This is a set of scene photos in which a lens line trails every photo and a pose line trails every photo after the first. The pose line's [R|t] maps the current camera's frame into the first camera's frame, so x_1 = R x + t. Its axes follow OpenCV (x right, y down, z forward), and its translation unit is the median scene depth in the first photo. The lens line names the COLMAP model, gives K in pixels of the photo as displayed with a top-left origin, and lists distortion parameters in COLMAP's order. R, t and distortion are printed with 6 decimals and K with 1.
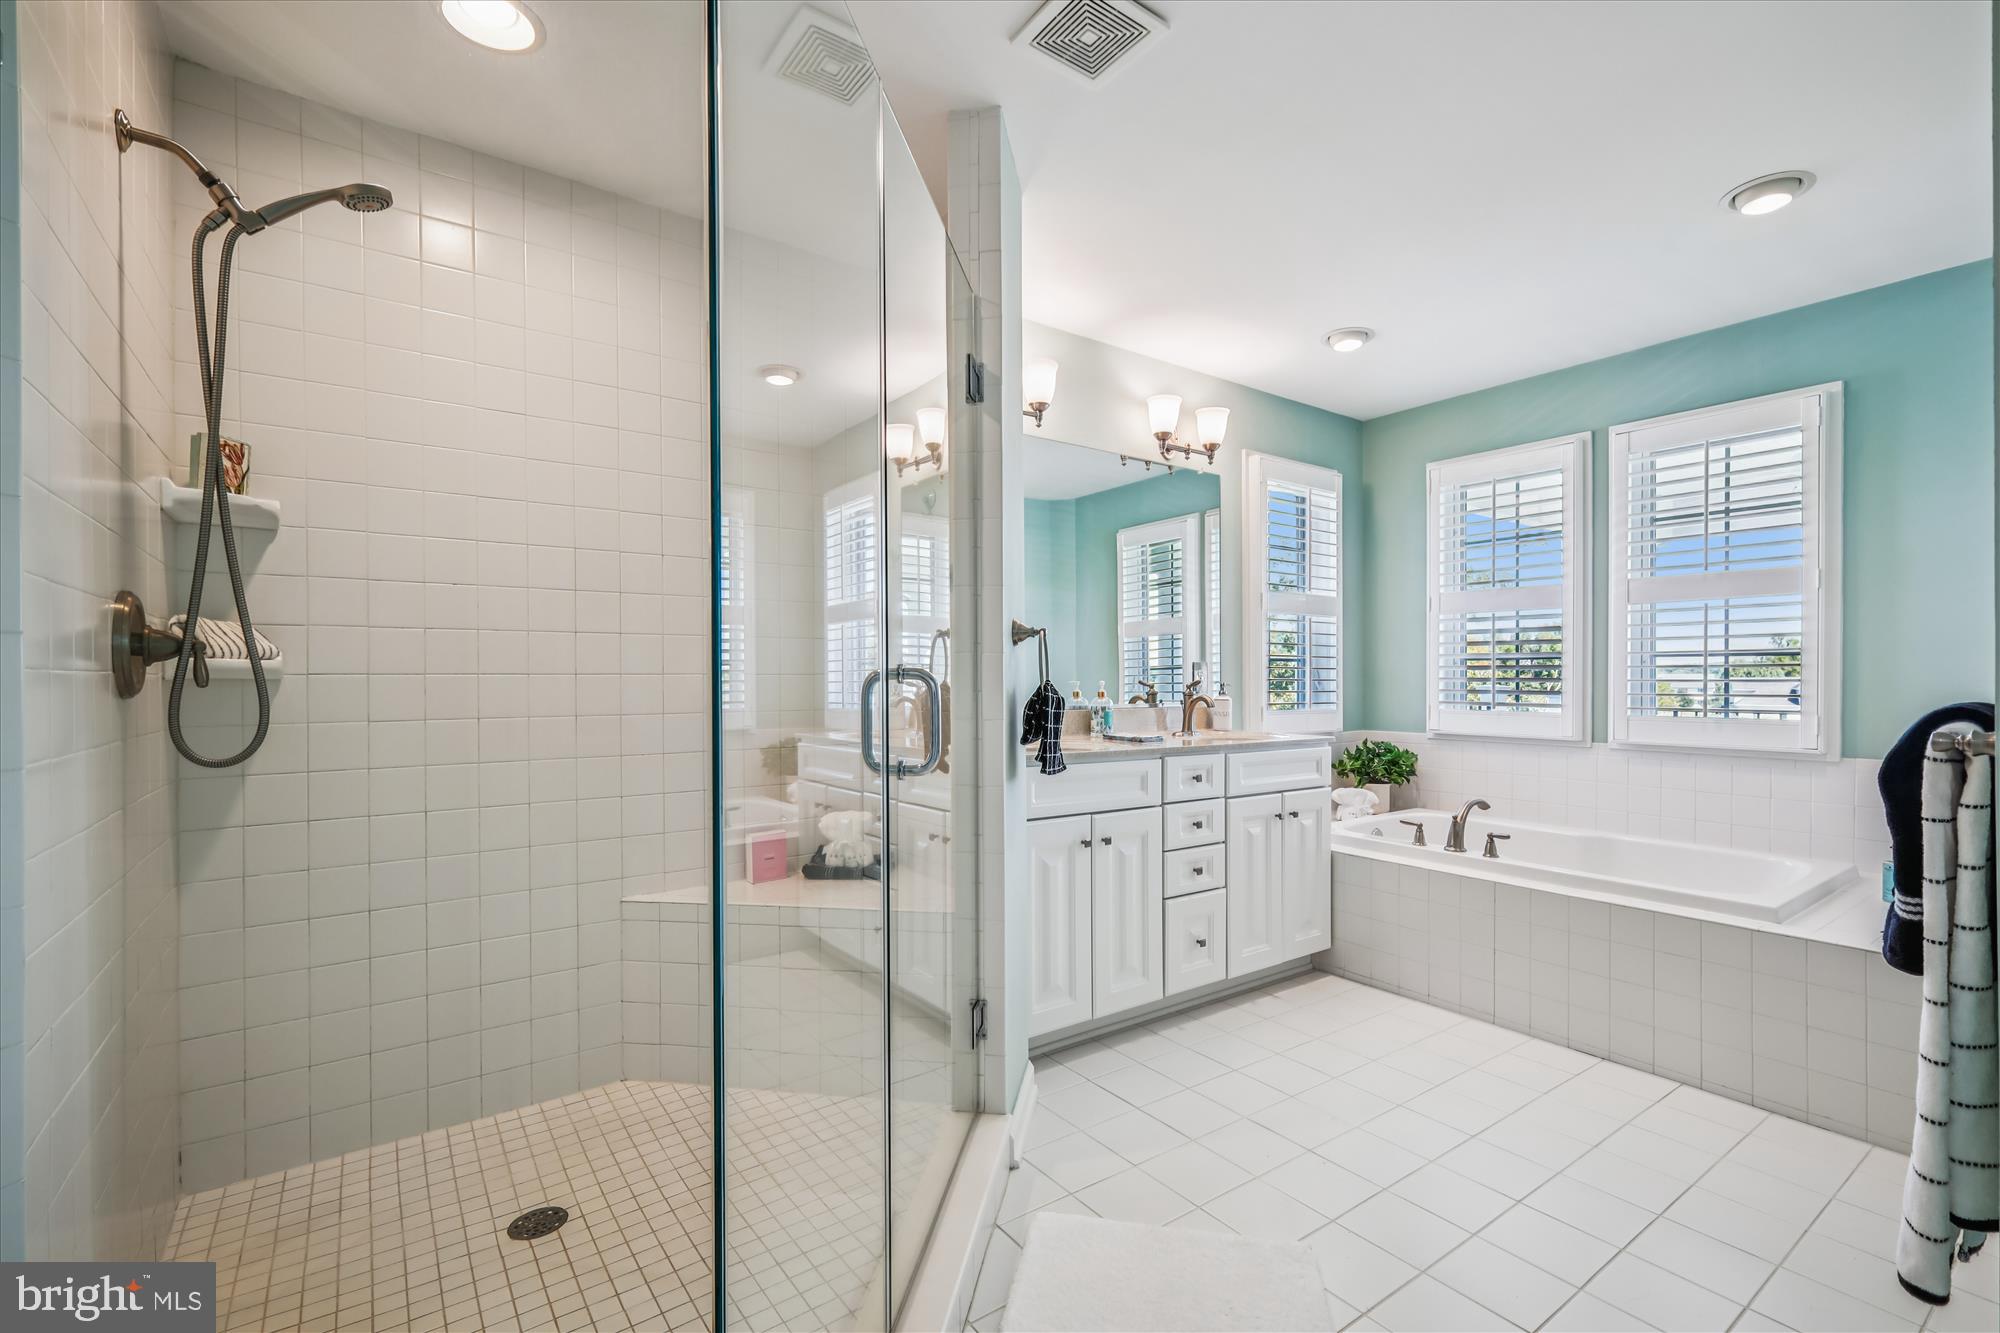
lens RADIAL K [[885.0, 0, 999.3], [0, 885.0, 678.5], [0, 0, 1]] dist [0.003127, -0.000439]
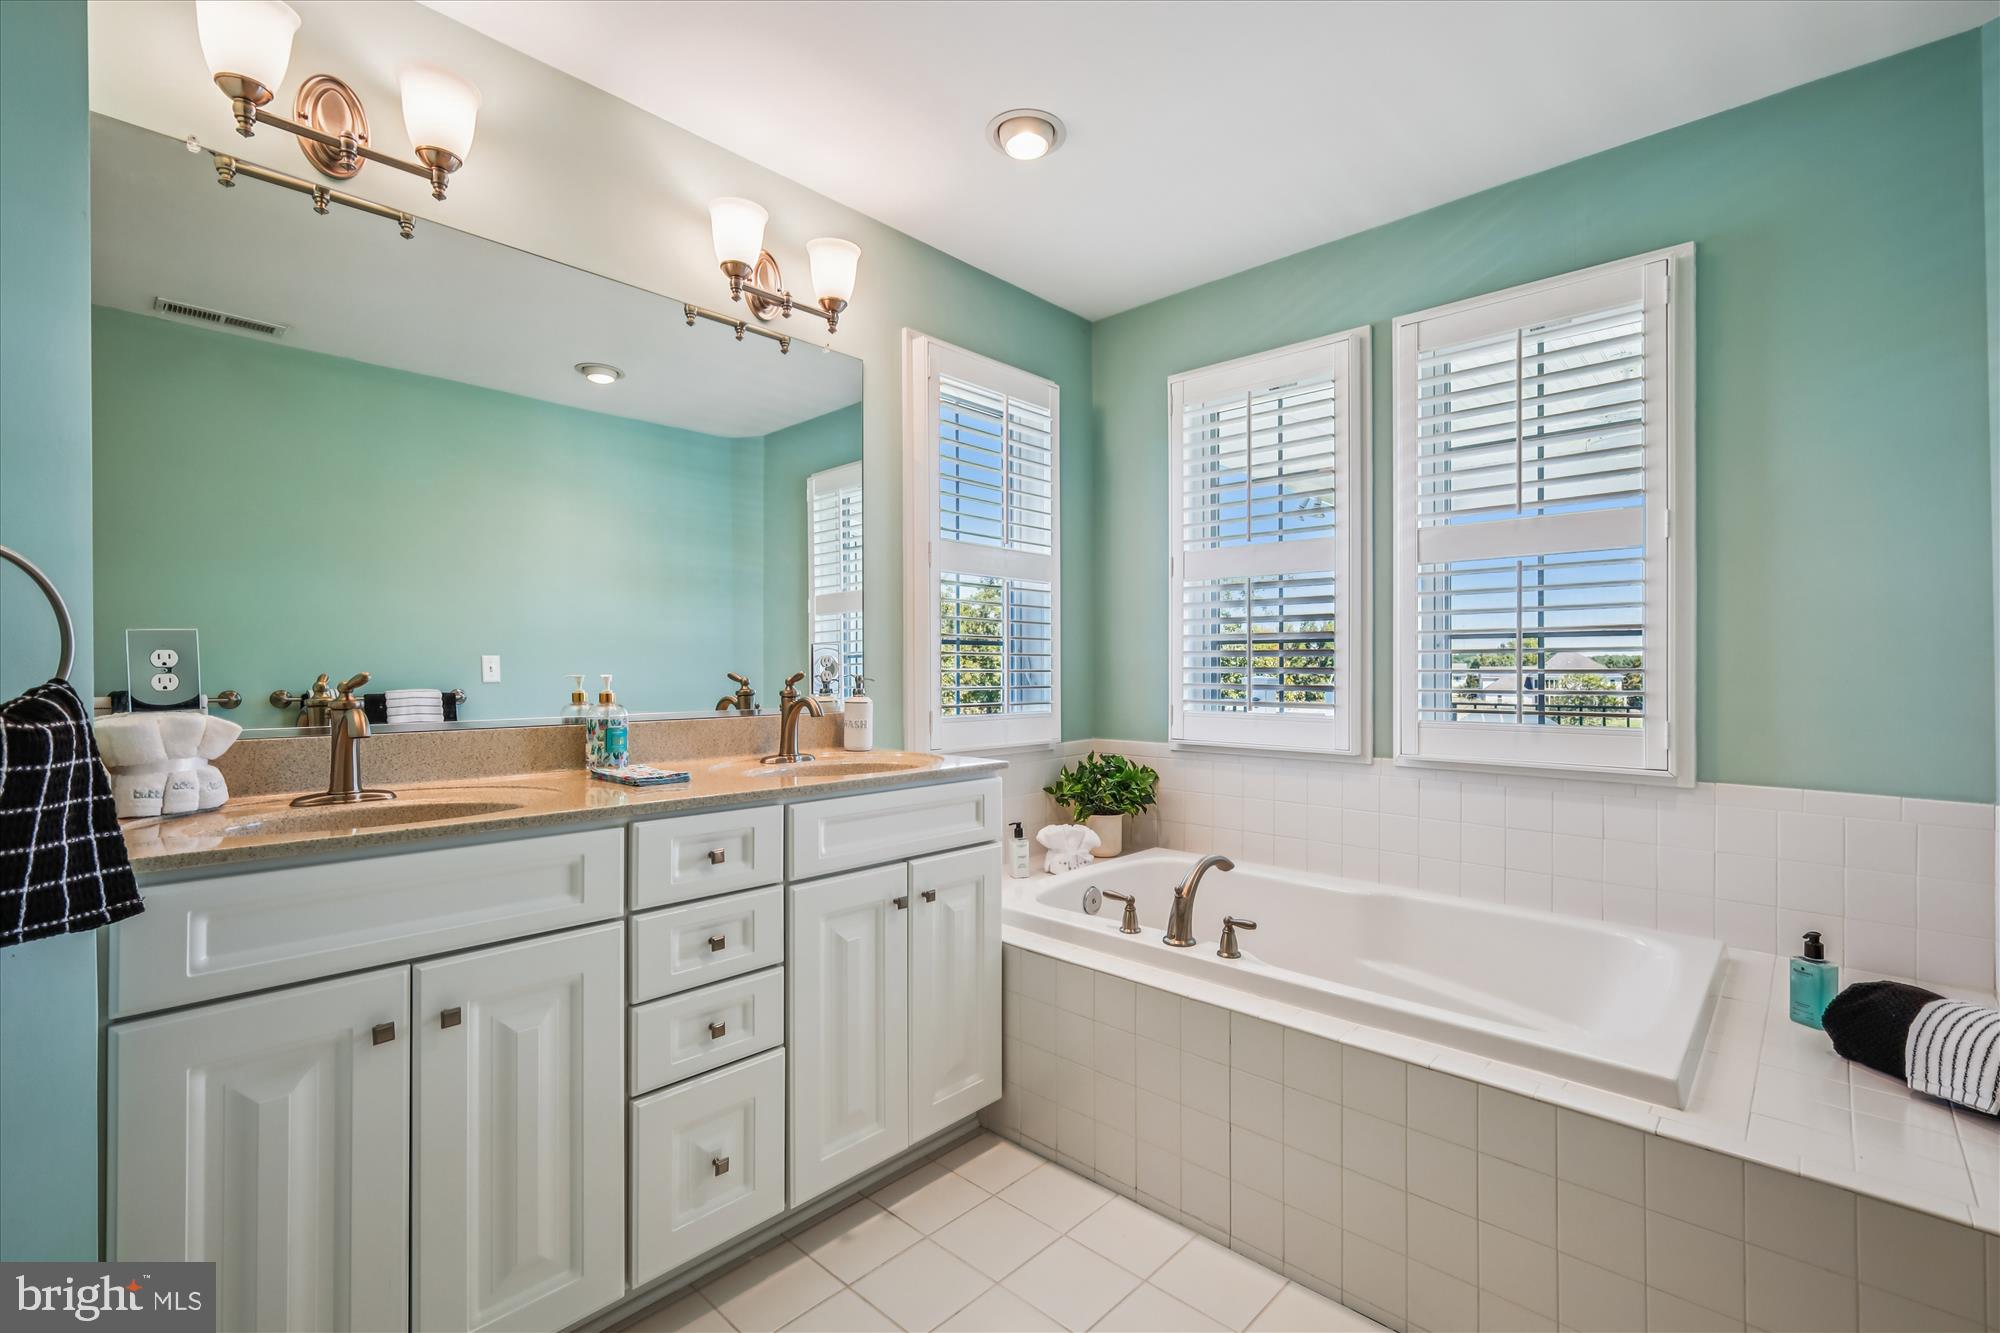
lens RADIAL K [[885.0, 0, 1000.0], [0, 885.0, 662.9], [0, 0, 1]] dist [0.003127, -0.000439]
pose [[0.980872, -0.000830, 0.194654, 0.239725], [0.002044, 0.999980, -0.006037, -0.000737], [-0.194645, 0.006320, 0.980853, 0.365149]]
